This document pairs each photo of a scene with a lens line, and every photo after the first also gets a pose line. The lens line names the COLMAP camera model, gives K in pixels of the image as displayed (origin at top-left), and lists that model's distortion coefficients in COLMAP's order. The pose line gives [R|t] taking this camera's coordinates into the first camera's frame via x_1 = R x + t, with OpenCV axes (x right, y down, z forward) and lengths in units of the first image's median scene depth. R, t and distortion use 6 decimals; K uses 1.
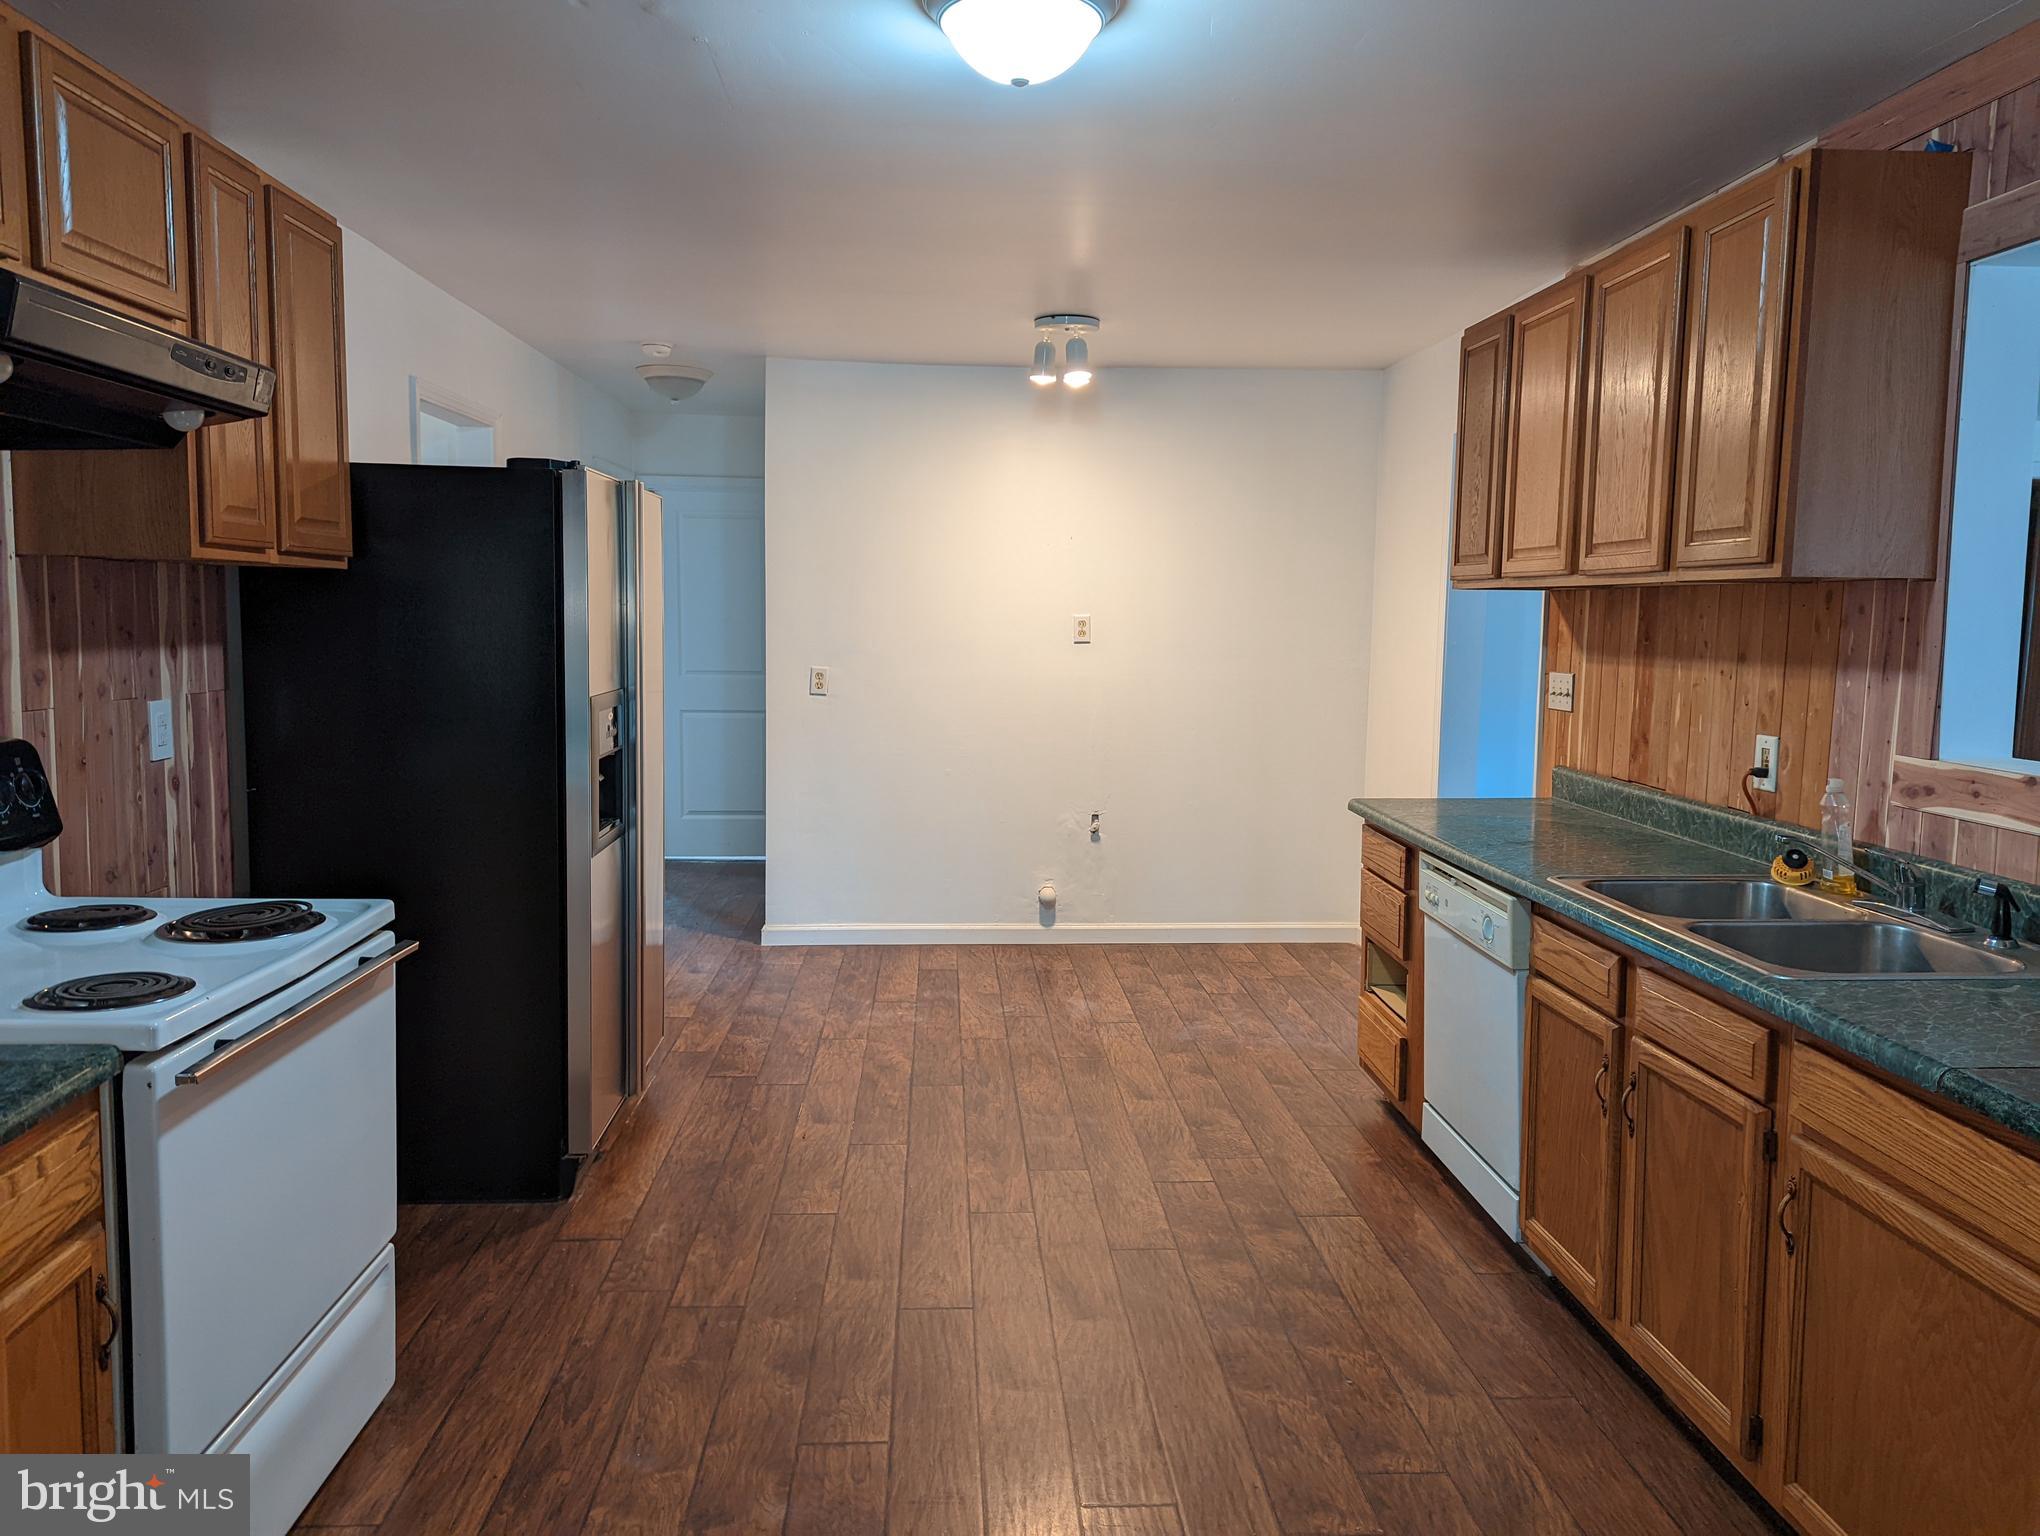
lens RADIAL K [[1471.8, 0, 1020.0], [0, 1471.8, 768.0], [0, 0, 1]] dist [0.069855, -0.072064]
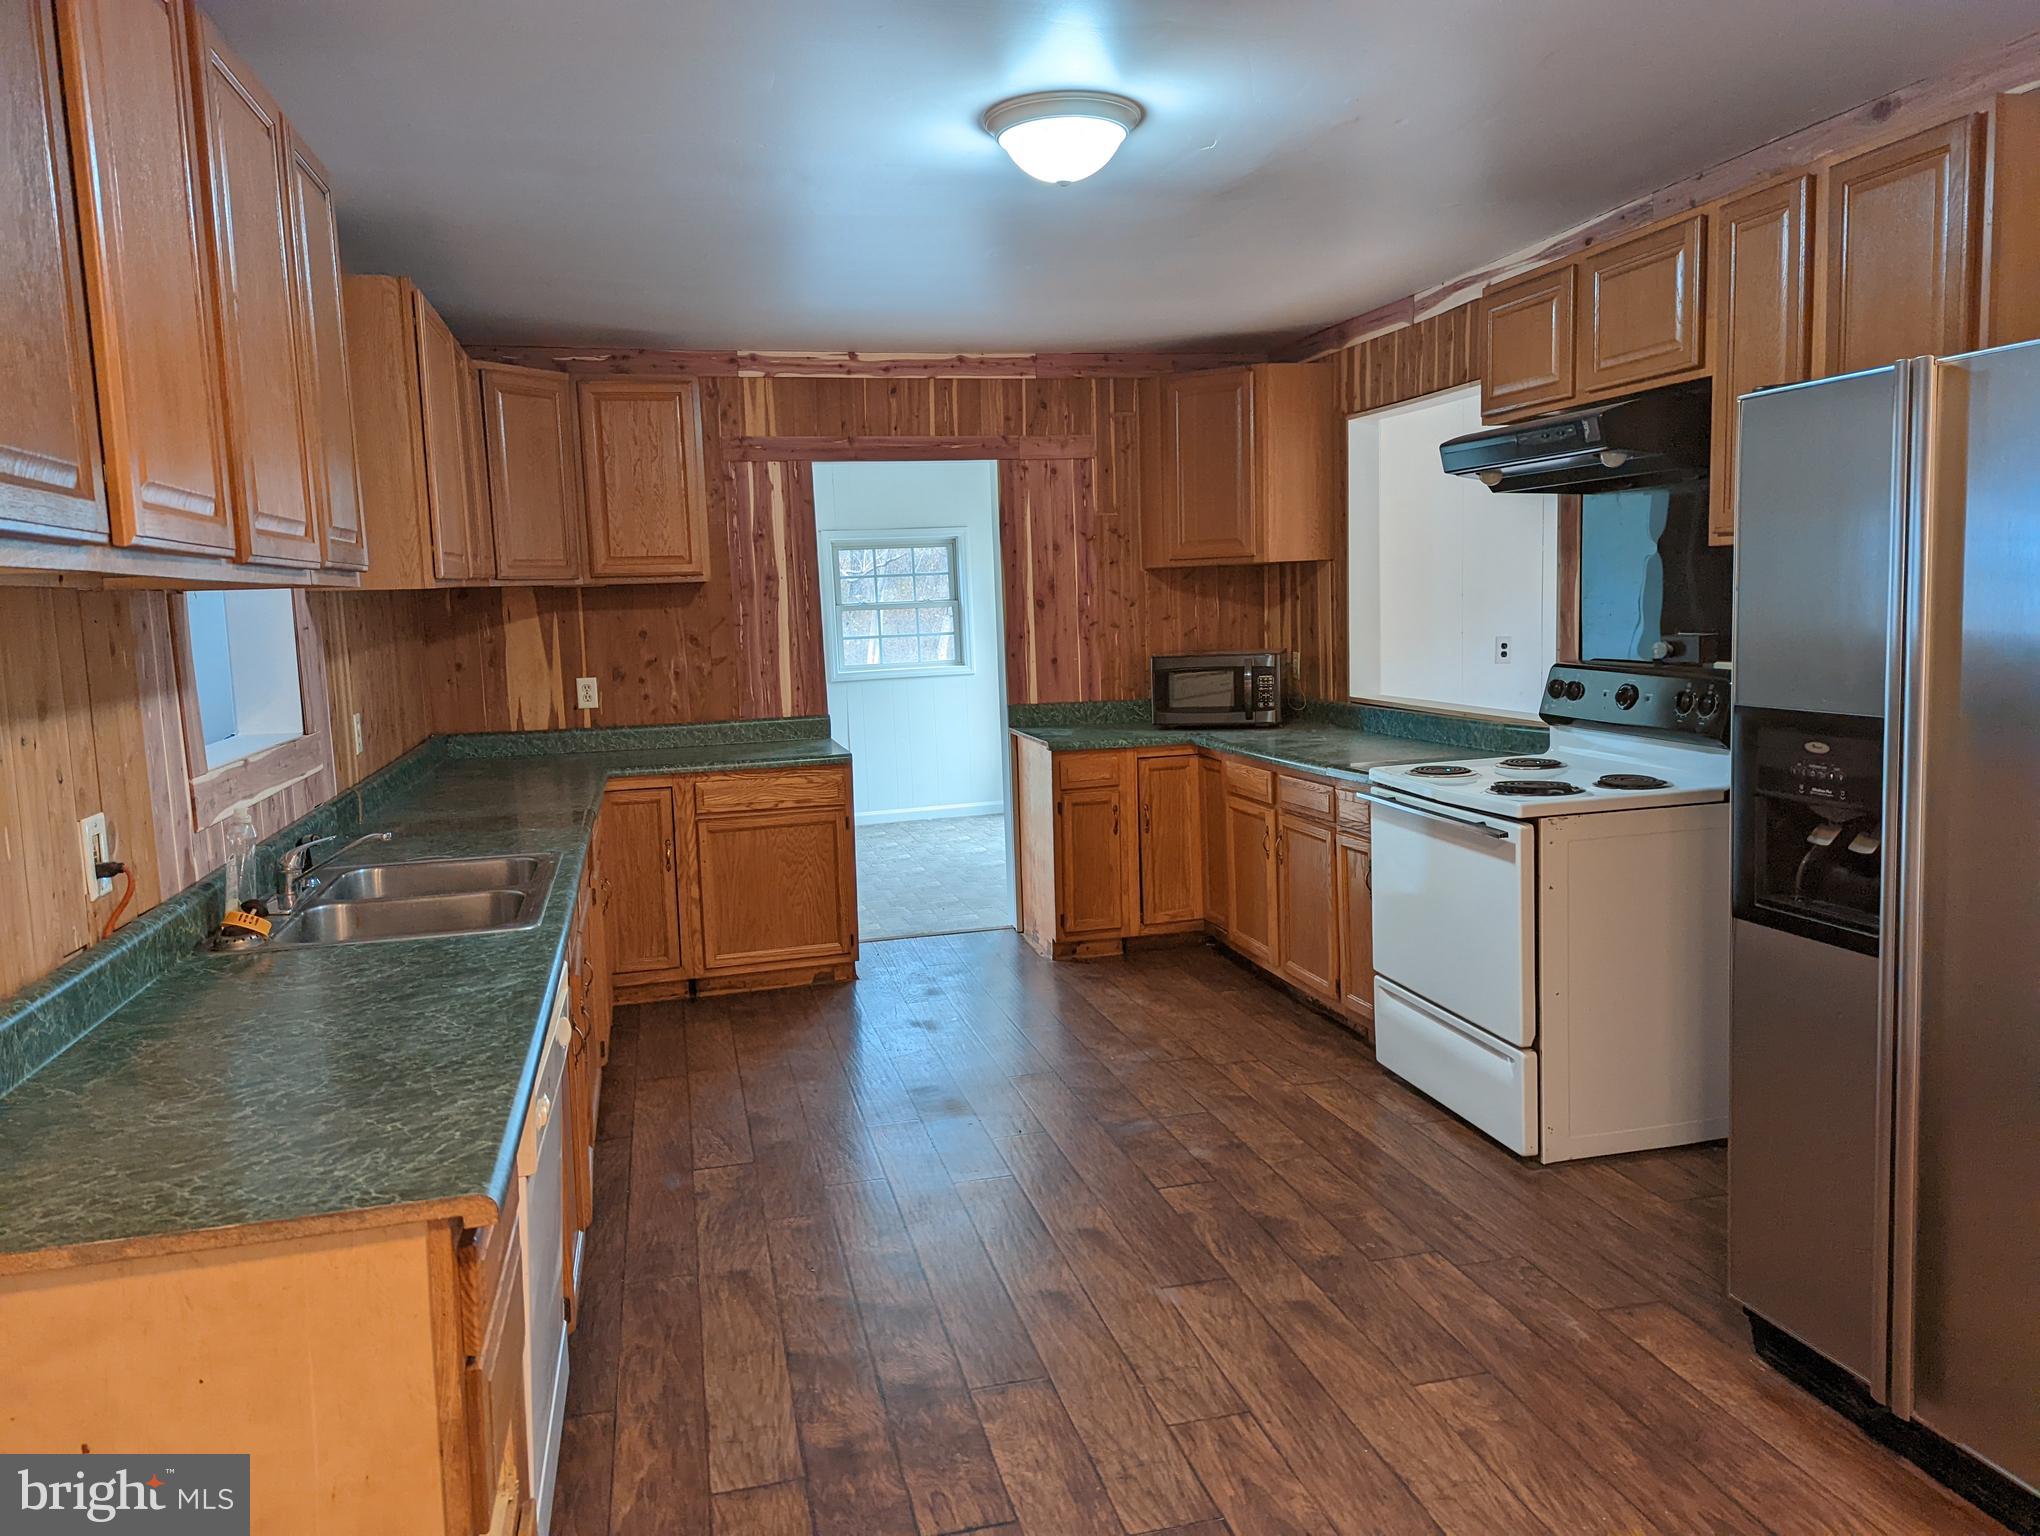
lens RADIAL K [[1471.8, 0, 1020.0], [0, 1471.8, 768.0], [0, 0, 1]] dist [0.069855, -0.072064]
pose [[-0.982920, 0.044194, -0.178648, 0.243291], [0.004358, 0.976055, 0.217479, -0.218200], [0.183981, 0.212986, -0.959577, 1.993881]]
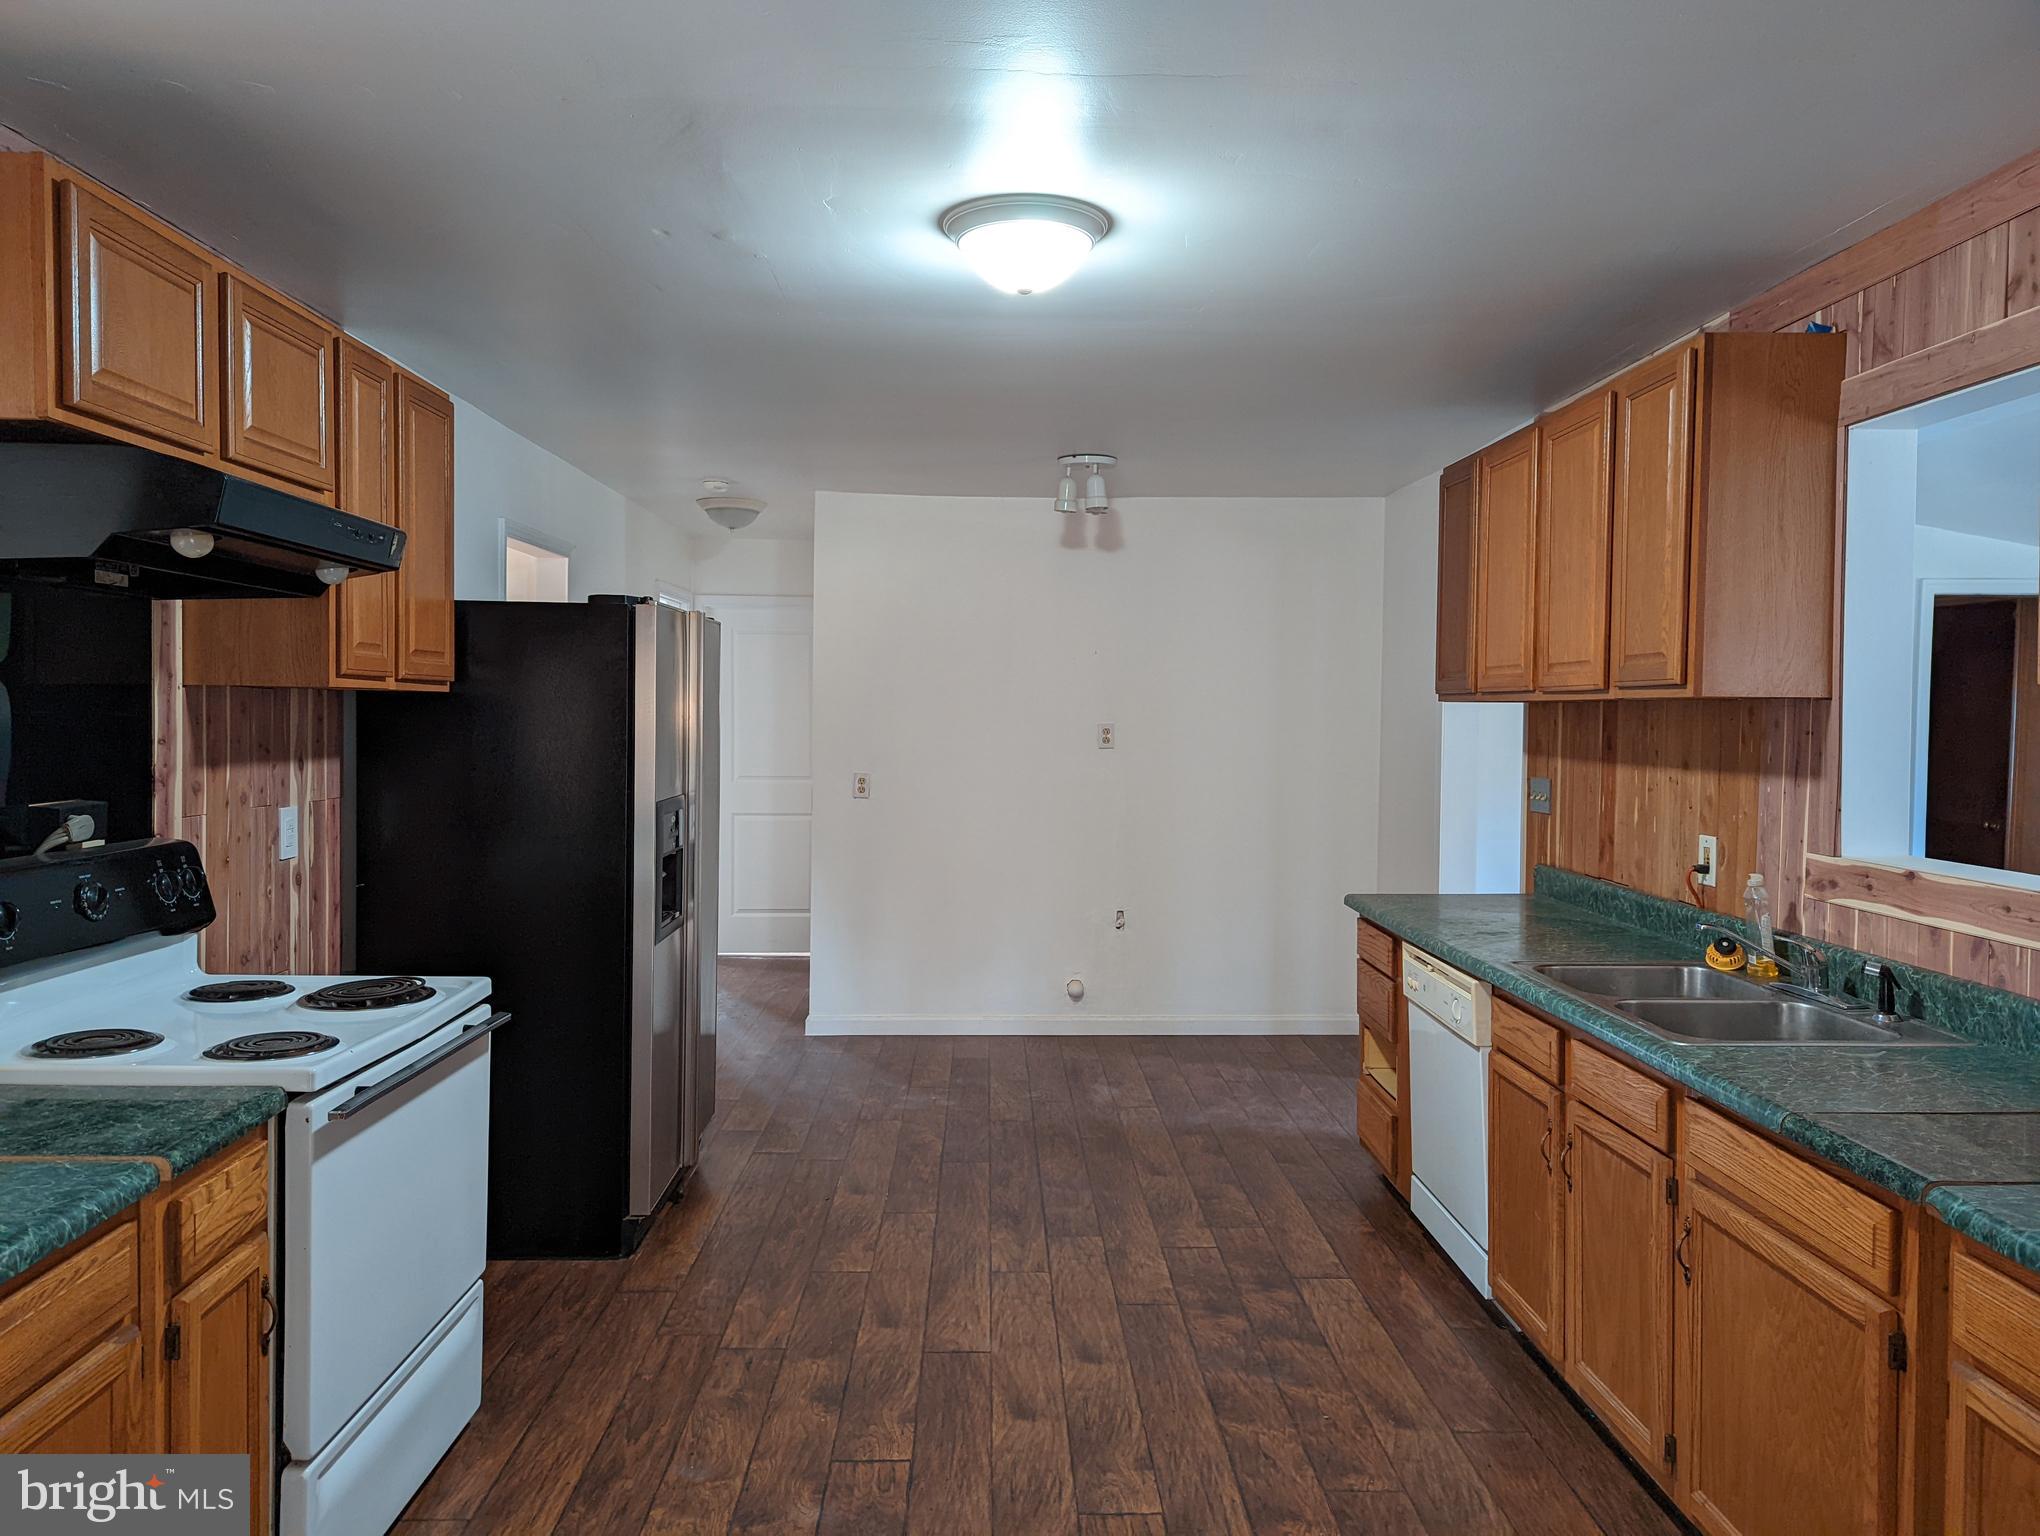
lens RADIAL K [[1471.8, 0, 1020.0], [0, 1471.8, 768.0], [0, 0, 1]] dist [0.069855, -0.072064]
pose [[0.999500, -0.002748, -0.031490, 0.028162], [0.000554, 0.997583, -0.069487, 0.005431], [0.031605, 0.069434, 0.997086, -0.145401]]
